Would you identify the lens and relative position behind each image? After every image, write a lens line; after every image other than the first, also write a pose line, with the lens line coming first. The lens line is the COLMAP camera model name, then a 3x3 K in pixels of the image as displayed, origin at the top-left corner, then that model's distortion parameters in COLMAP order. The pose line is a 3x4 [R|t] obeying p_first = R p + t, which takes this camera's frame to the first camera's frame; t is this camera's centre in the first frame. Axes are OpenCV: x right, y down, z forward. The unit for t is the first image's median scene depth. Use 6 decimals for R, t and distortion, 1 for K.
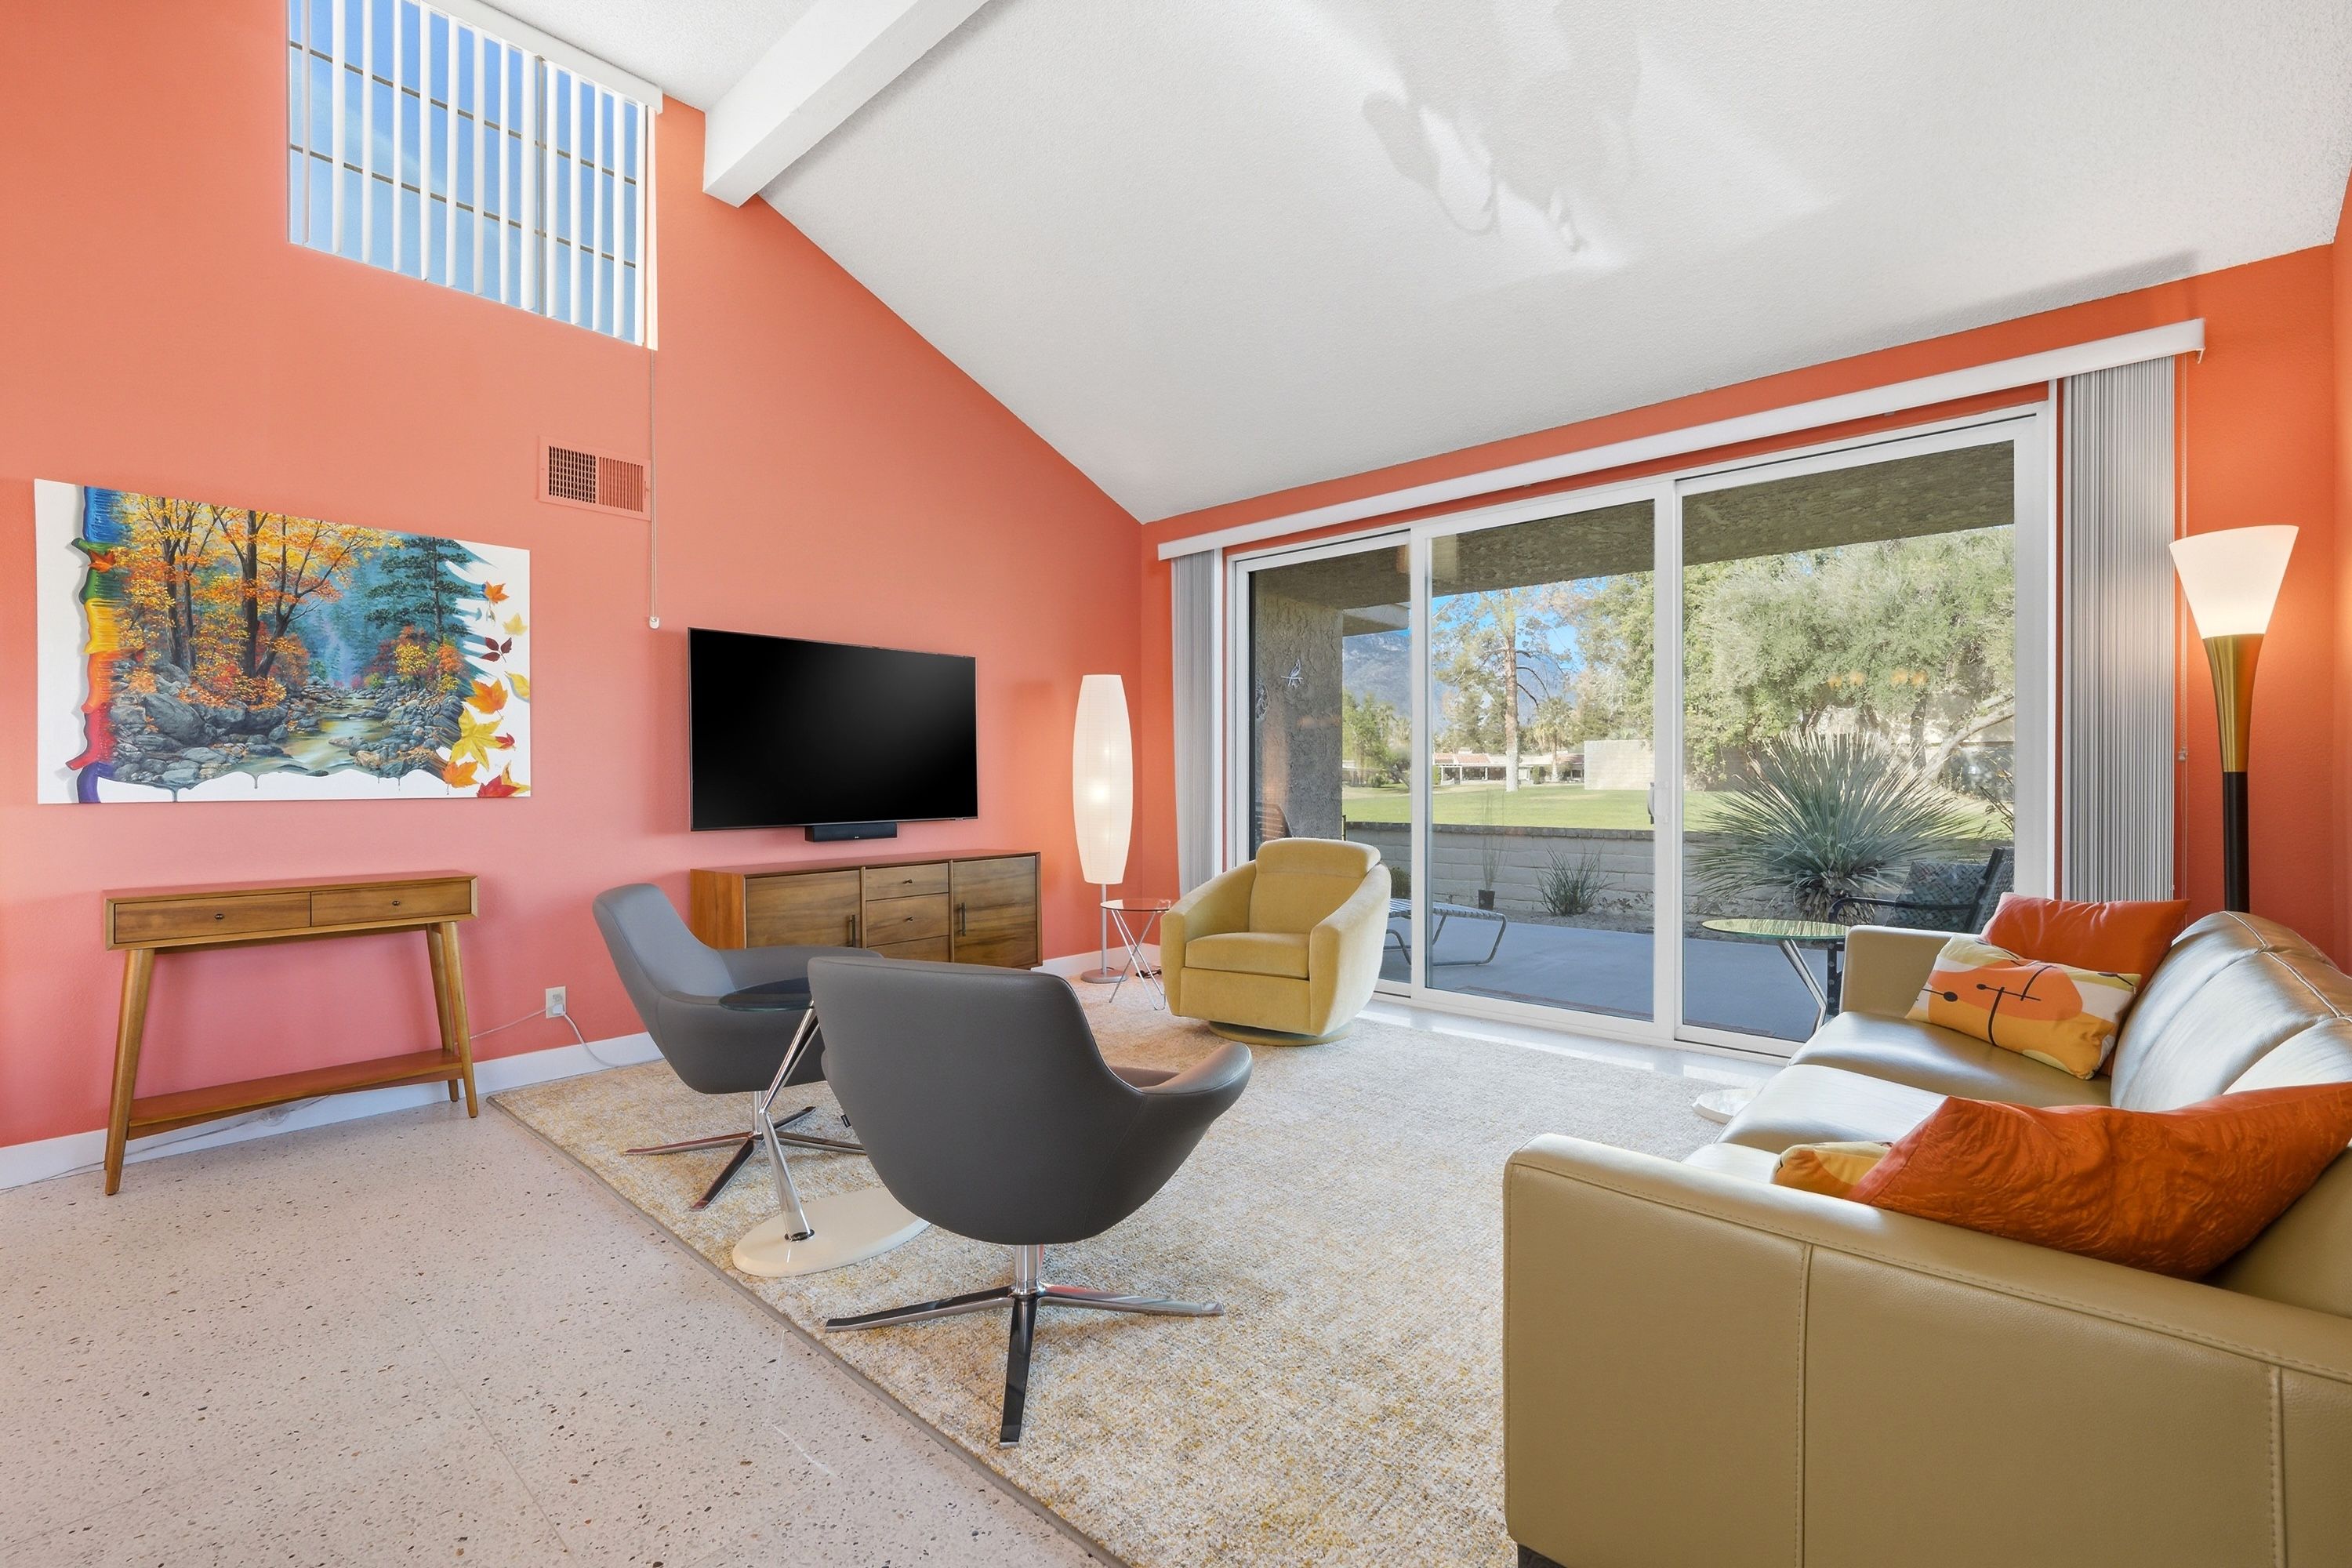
lens RADIAL K [[1017.3, 0, 1173.4], [0, 1017.3, 778.4], [0, 0, 1]] dist [-0.000122, 0.000109]
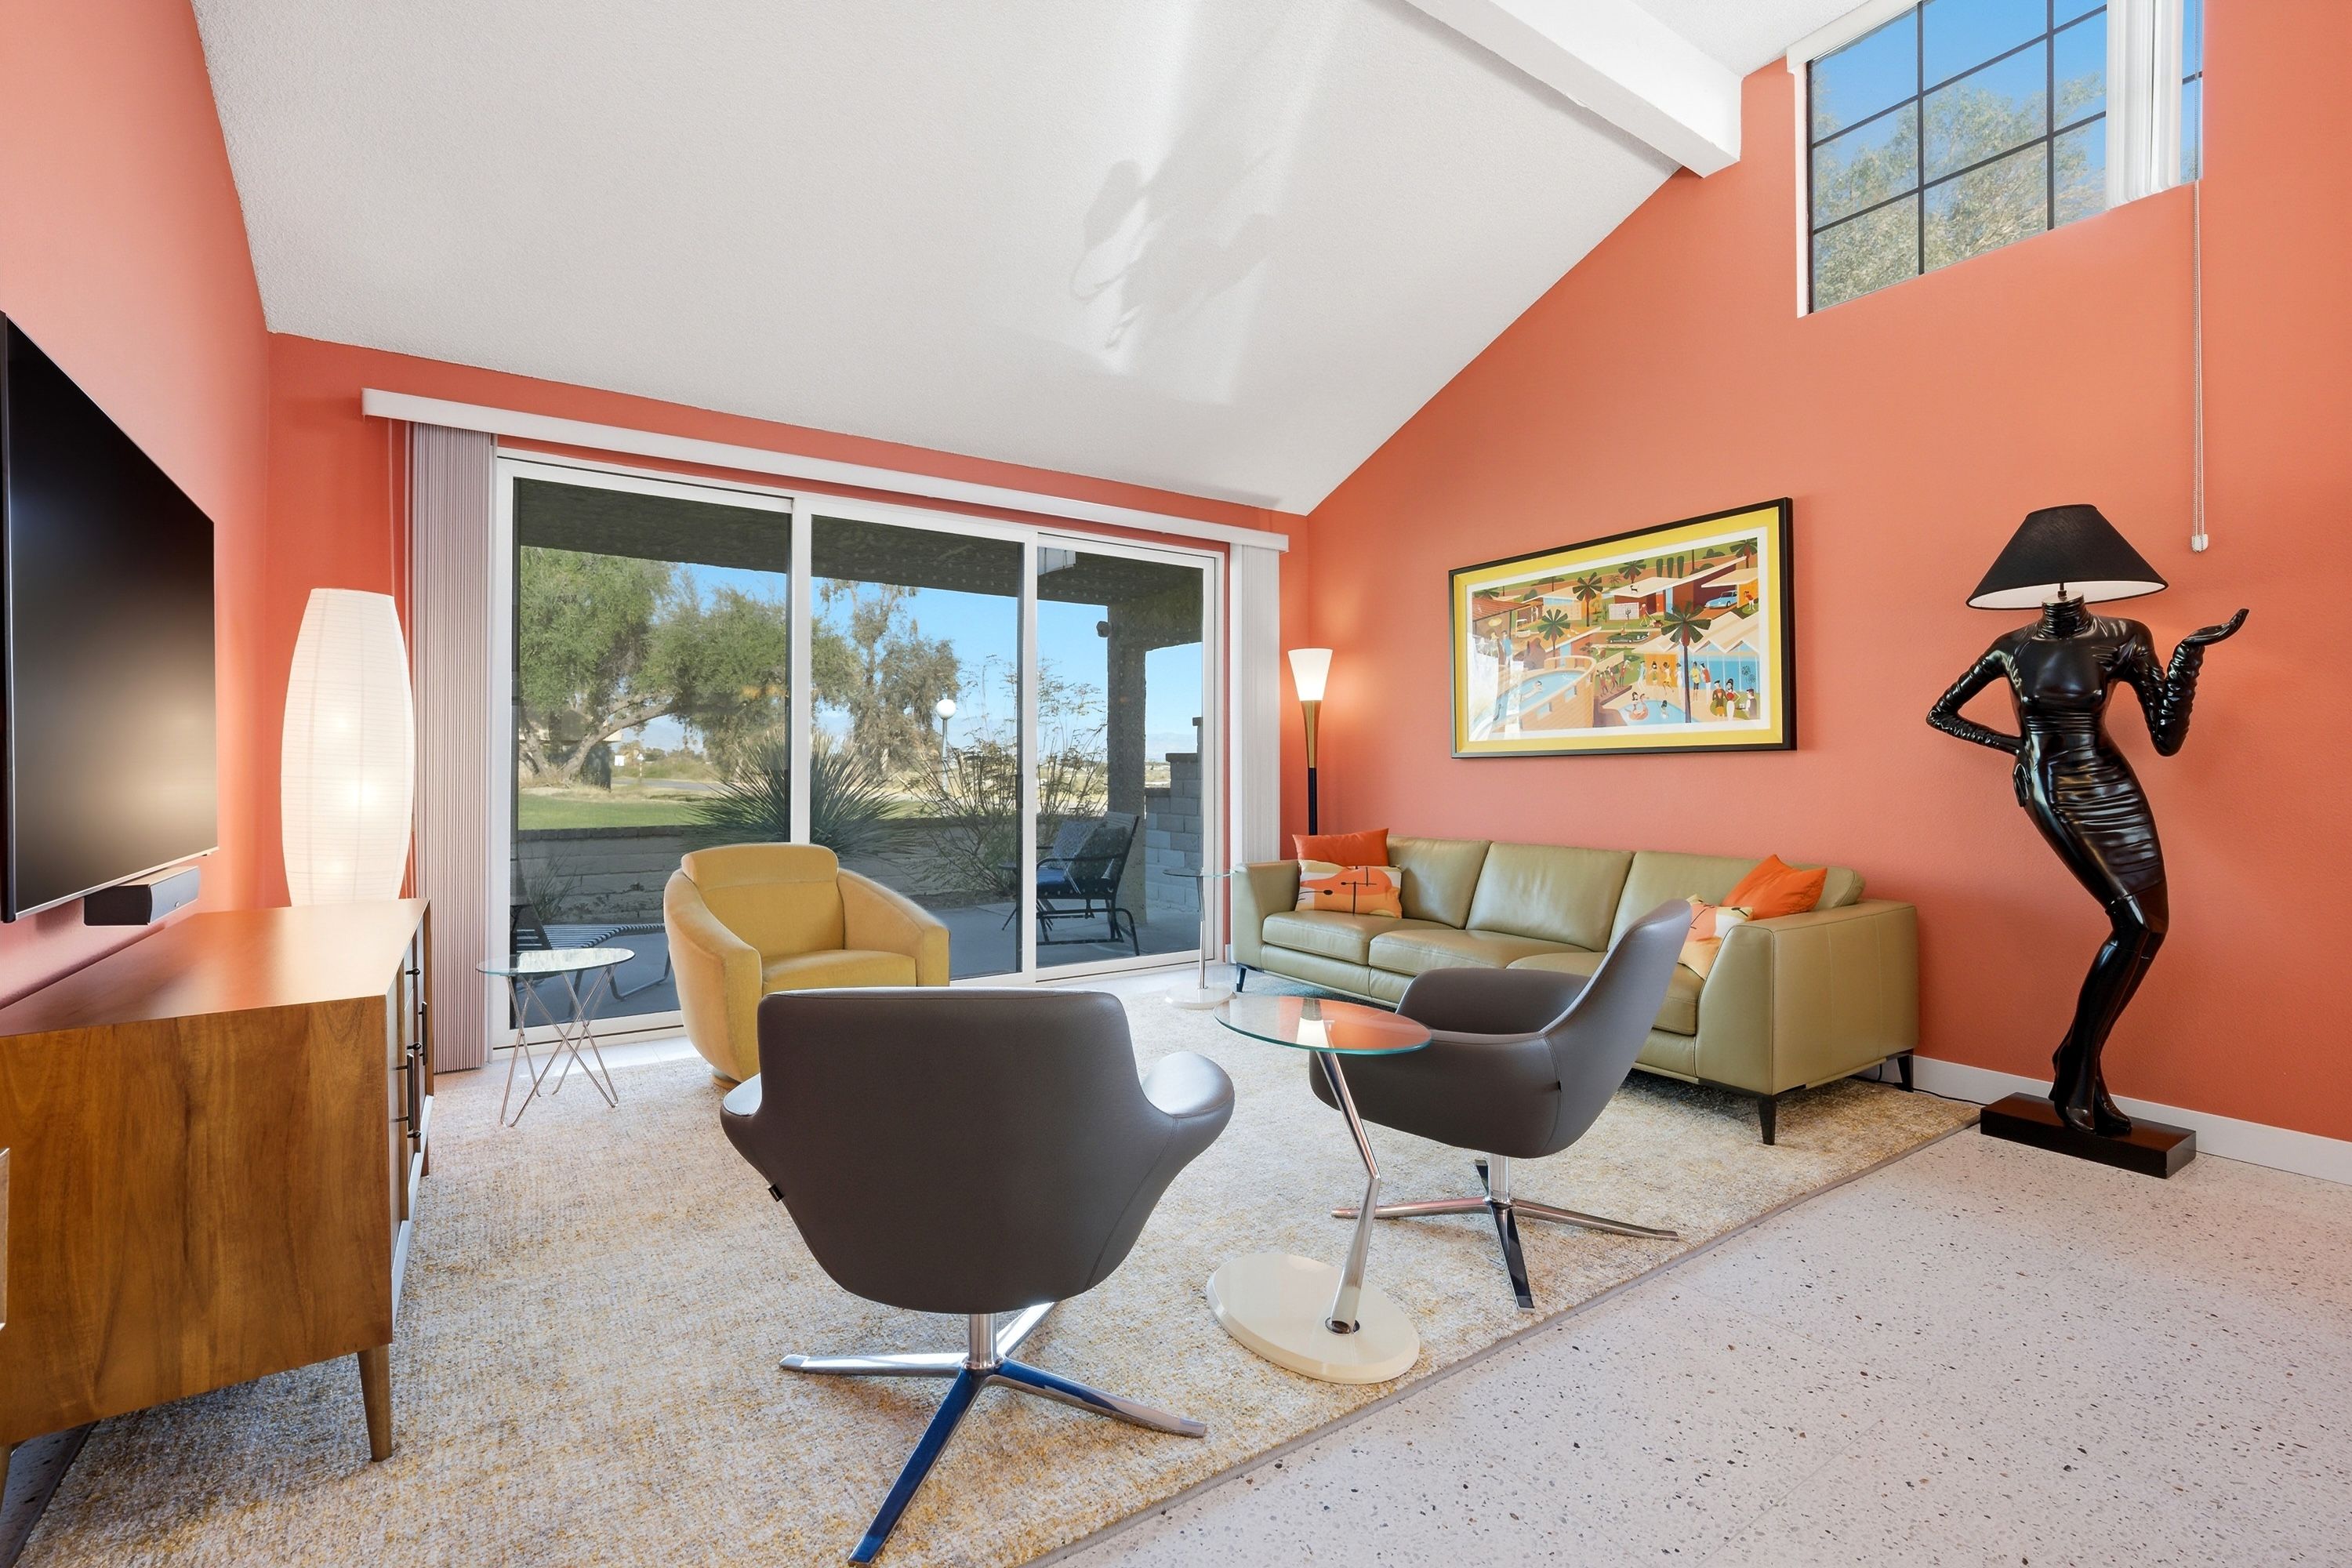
lens RADIAL K [[1023.0, 0, 1176.6], [0, 1023.0, 755.9], [0, 0, 1]] dist [-0.032795, 0.000047]
pose [[0.244920, 0.024145, 0.969243, -0.879576], [0.002449, 0.999671, -0.025522, 0.018090], [-0.969540, 0.008625, 0.244780, 0.692840]]
